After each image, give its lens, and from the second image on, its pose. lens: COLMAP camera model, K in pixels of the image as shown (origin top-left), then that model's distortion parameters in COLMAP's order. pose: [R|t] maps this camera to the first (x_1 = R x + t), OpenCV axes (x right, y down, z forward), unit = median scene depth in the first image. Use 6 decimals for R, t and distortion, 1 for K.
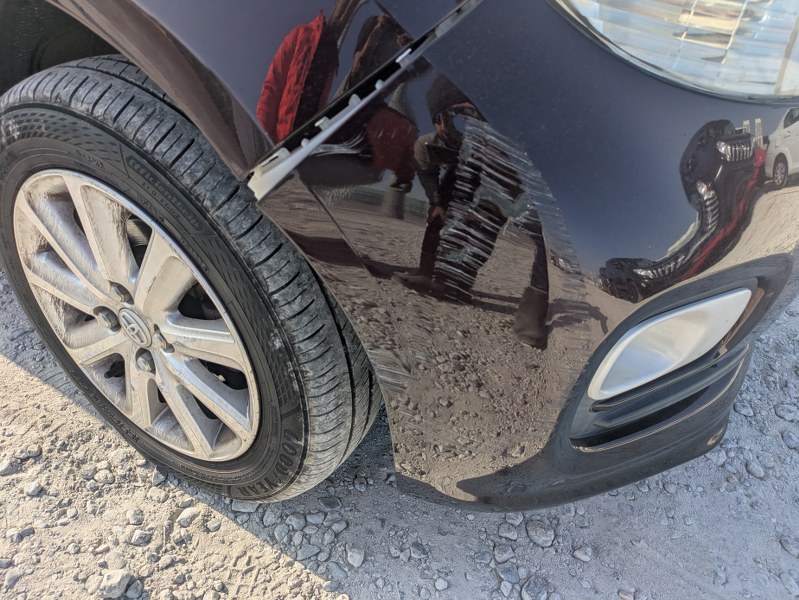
lens RADIAL K [[590.8, 0, 402.2], [0, 590.8, 289.6], [0, 0, 1]] dist [0.010020, 0.004485]
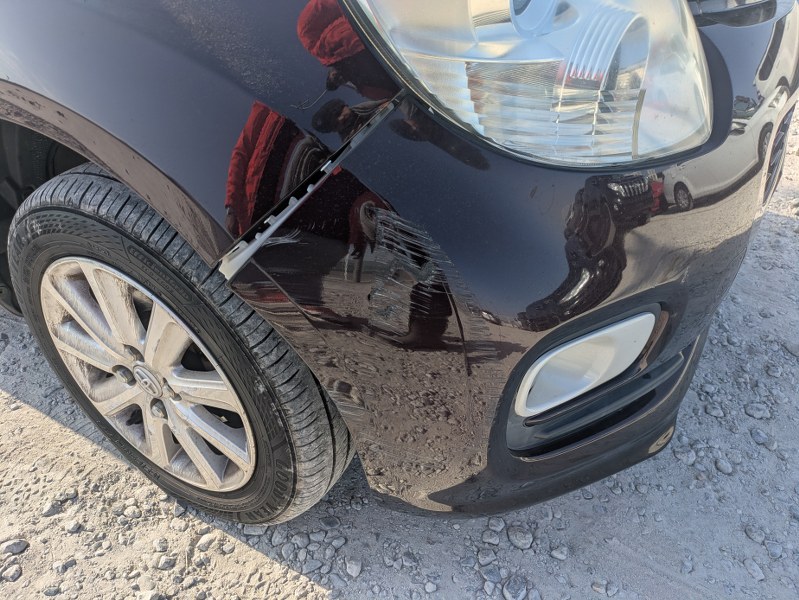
lens RADIAL K [[592.9, 0, 399.5], [0, 592.9, 300.0], [0, 0, 1]] dist [0.009772, -0.003034]
pose [[0.996189, -0.079273, -0.036379, 0.096819], [0.078563, 0.996698, -0.020539, -0.031584], [0.037888, 0.017603, 0.999127, -0.151238]]
